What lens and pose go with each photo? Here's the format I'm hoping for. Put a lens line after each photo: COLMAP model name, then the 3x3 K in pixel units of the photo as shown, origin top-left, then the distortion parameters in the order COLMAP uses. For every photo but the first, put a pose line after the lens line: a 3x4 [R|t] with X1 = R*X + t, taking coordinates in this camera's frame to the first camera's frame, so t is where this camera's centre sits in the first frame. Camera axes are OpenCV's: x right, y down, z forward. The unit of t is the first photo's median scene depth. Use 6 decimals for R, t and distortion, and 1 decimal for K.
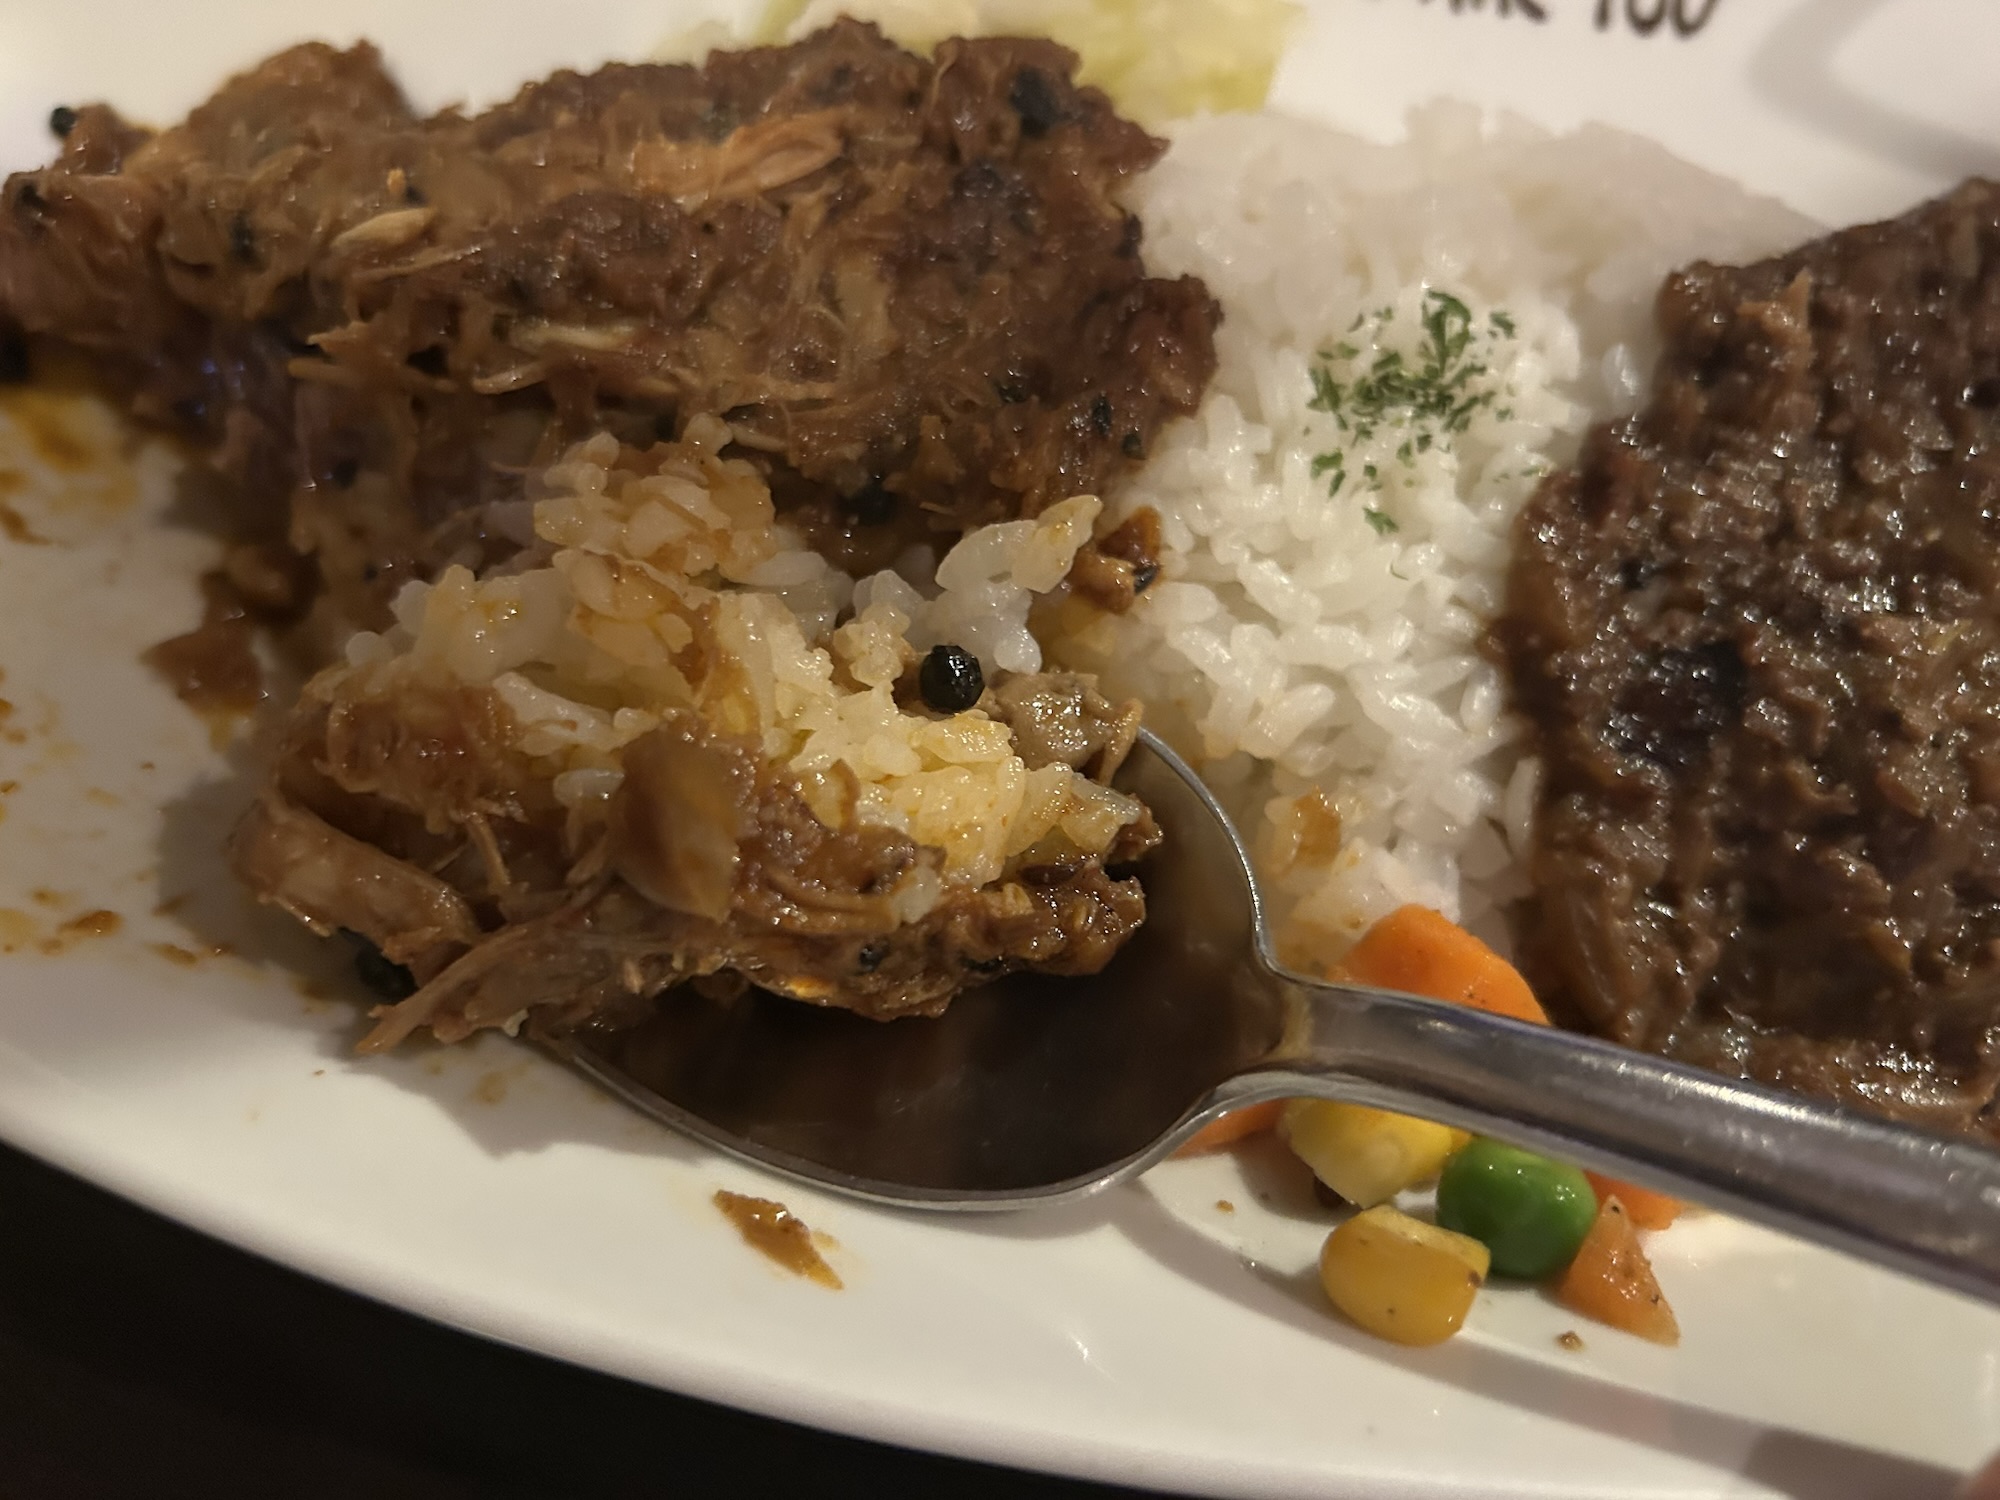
lens RADIAL K [[1485.4, 0, 1009.1], [0, 1485.4, 737.6], [0, 0, 1]] dist [0.052196, -0.056592]
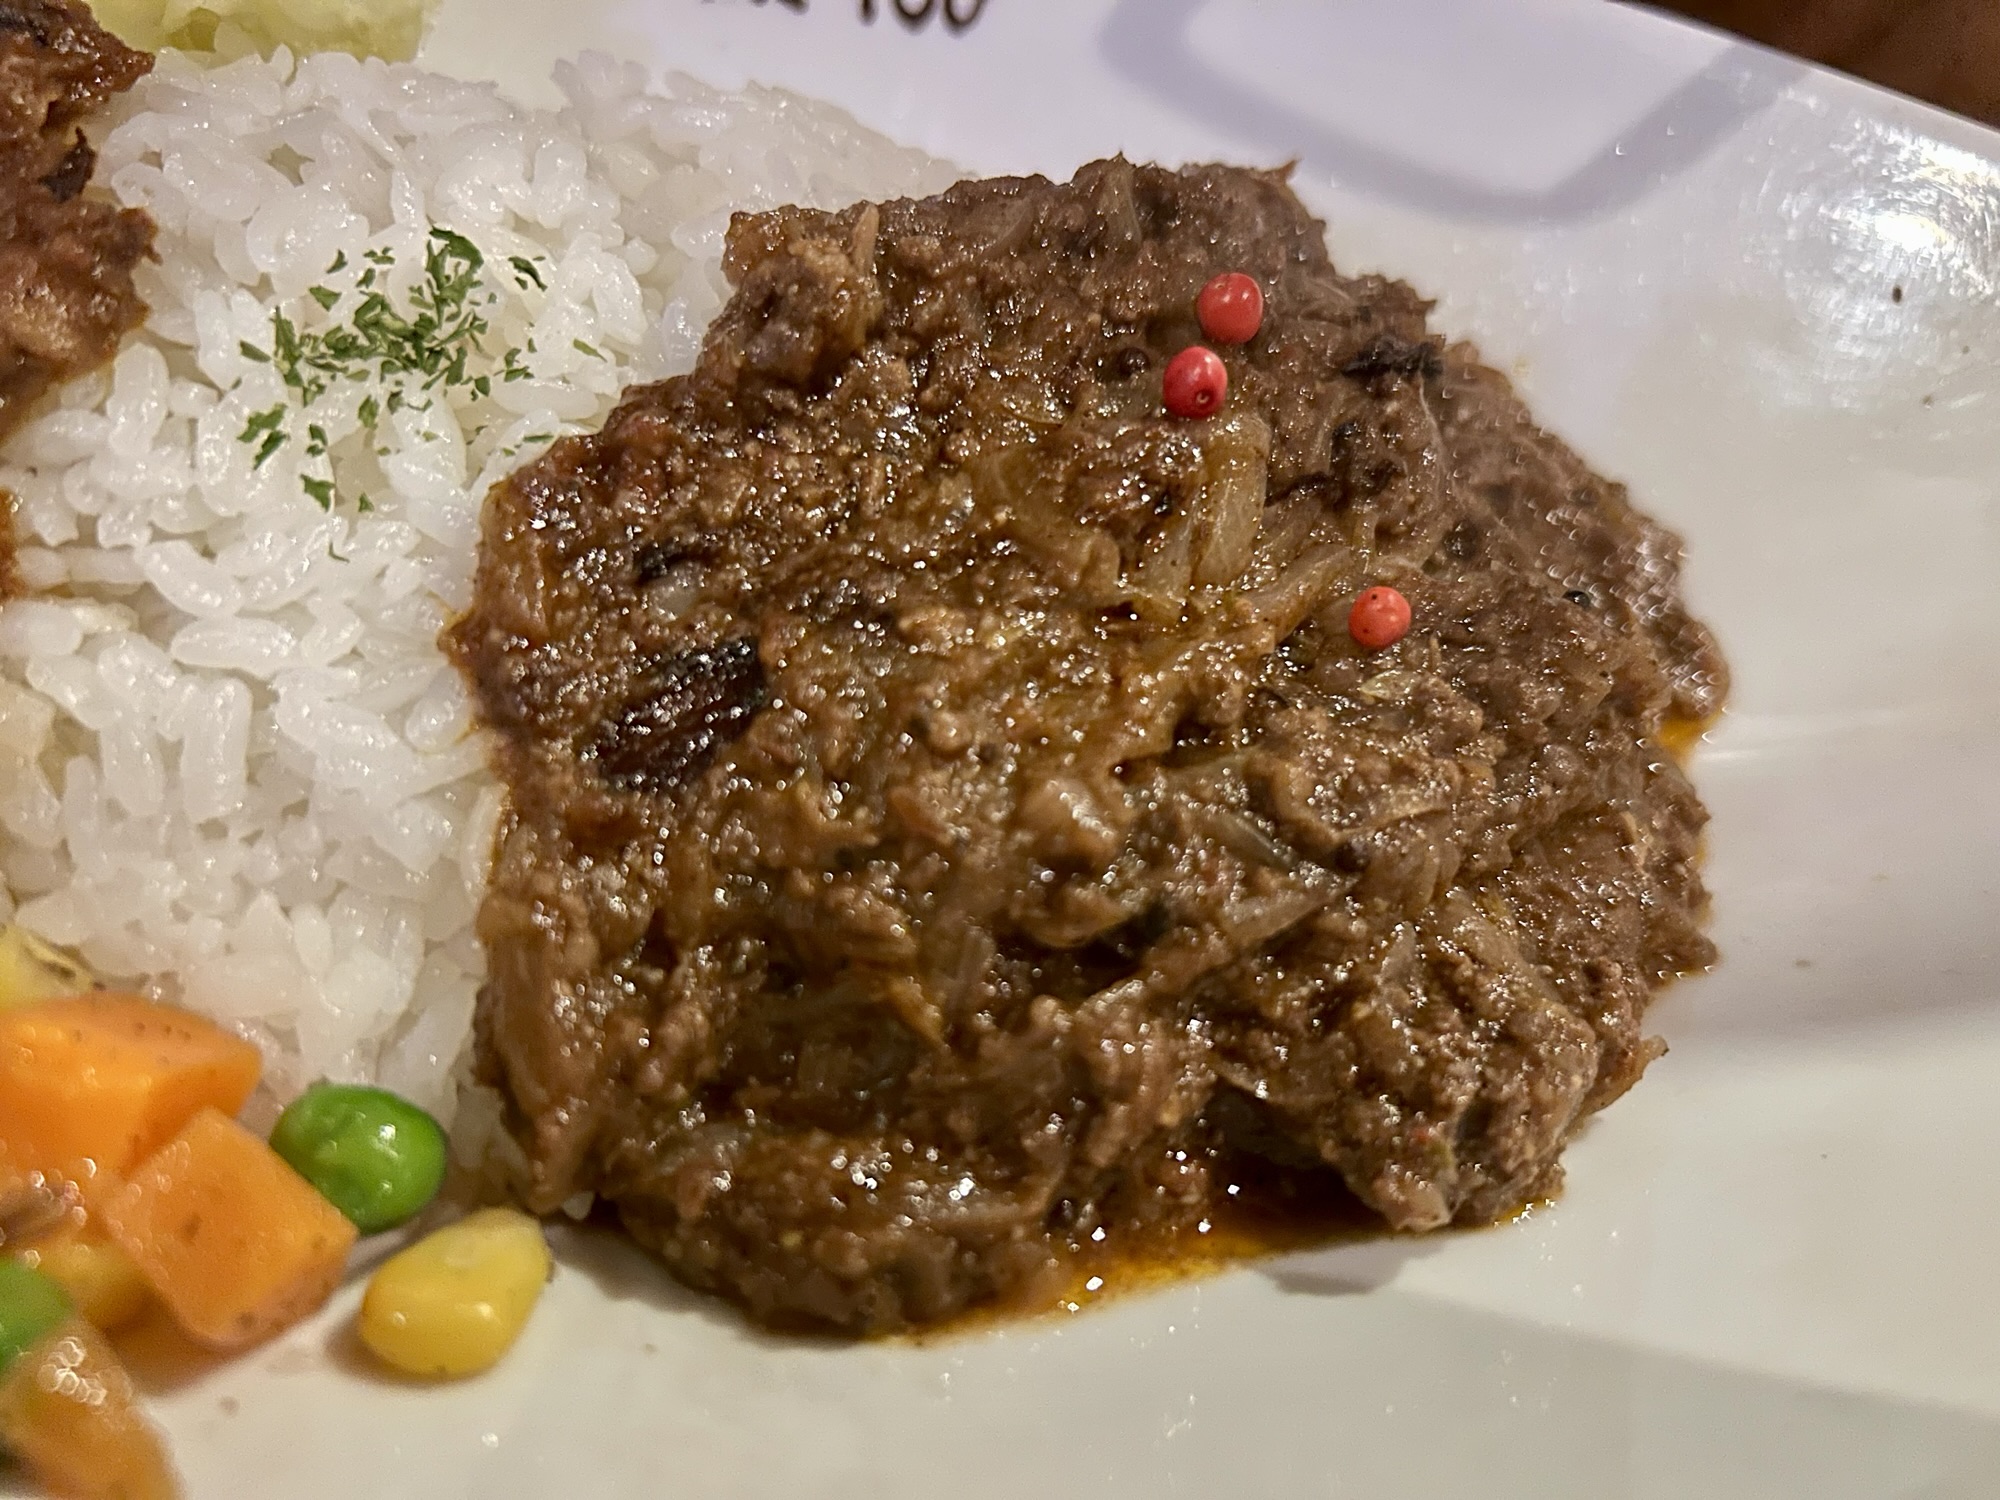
lens RADIAL K [[1485.4, 0, 1009.1], [0, 1485.4, 737.6], [0, 0, 1]] dist [0.052196, -0.056592]
pose [[0.998391, -0.013628, 0.055043, 0.565369], [0.019609, 0.993780, -0.109621, 0.079399], [-0.053207, 0.110524, 0.992448, 0.197209]]
